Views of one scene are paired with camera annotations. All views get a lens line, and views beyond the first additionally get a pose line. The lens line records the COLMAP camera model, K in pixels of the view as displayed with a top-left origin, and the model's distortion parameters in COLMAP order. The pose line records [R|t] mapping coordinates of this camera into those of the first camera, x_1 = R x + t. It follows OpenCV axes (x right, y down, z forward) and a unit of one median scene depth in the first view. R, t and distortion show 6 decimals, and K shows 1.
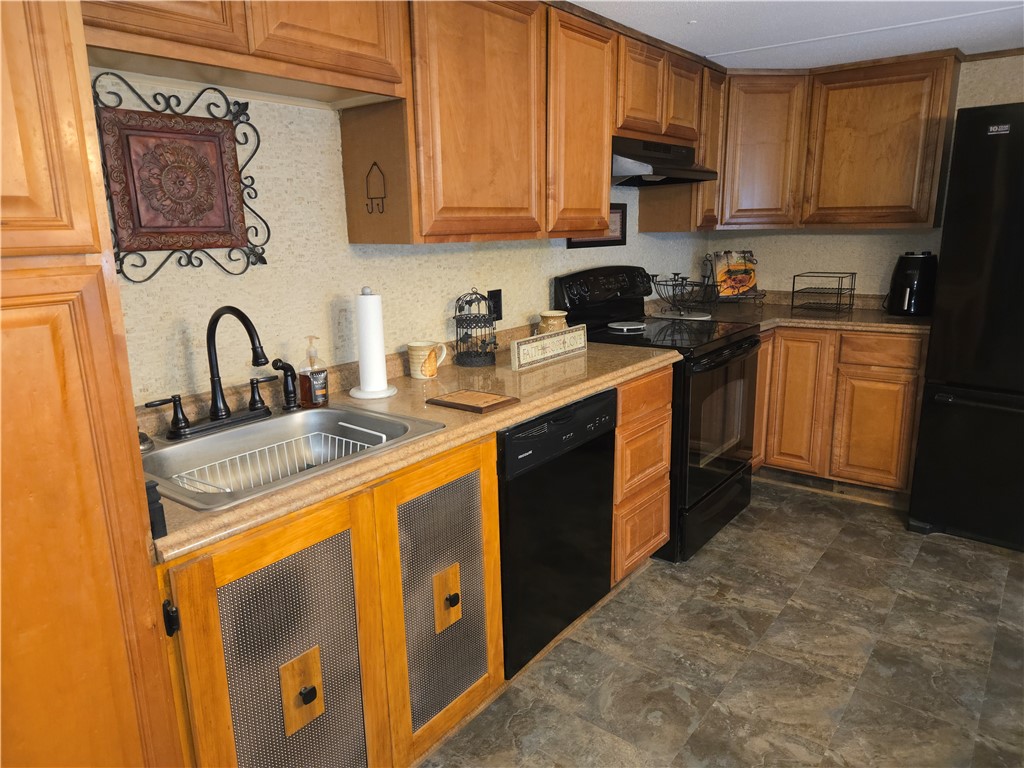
lens RADIAL K [[668.4, 0, 512.0], [0, 668.4, 384.0], [0, 0, 1]] dist [0.025277, -0.031911]
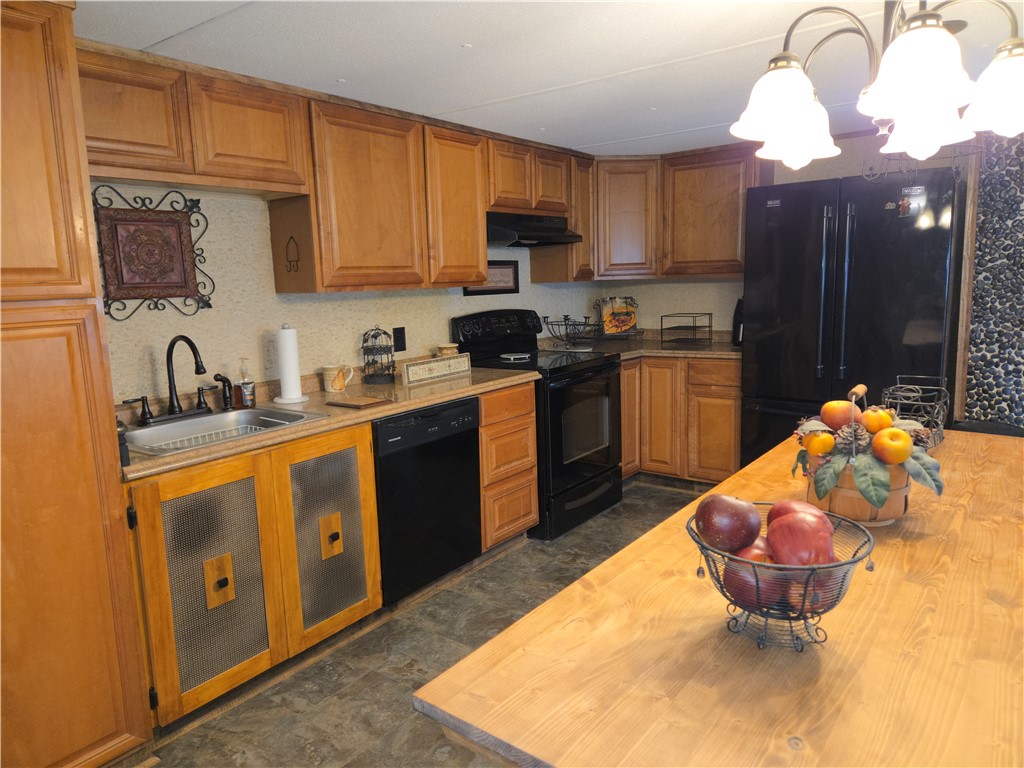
lens RADIAL K [[668.4, 0, 512.0], [0, 668.4, 384.0], [0, 0, 1]] dist [0.025277, -0.031911]
pose [[0.999854, -0.013897, 0.009985, 0.244910], [0.014603, 0.997111, -0.074546, 0.094113], [-0.008921, 0.074681, 0.997168, -0.399981]]
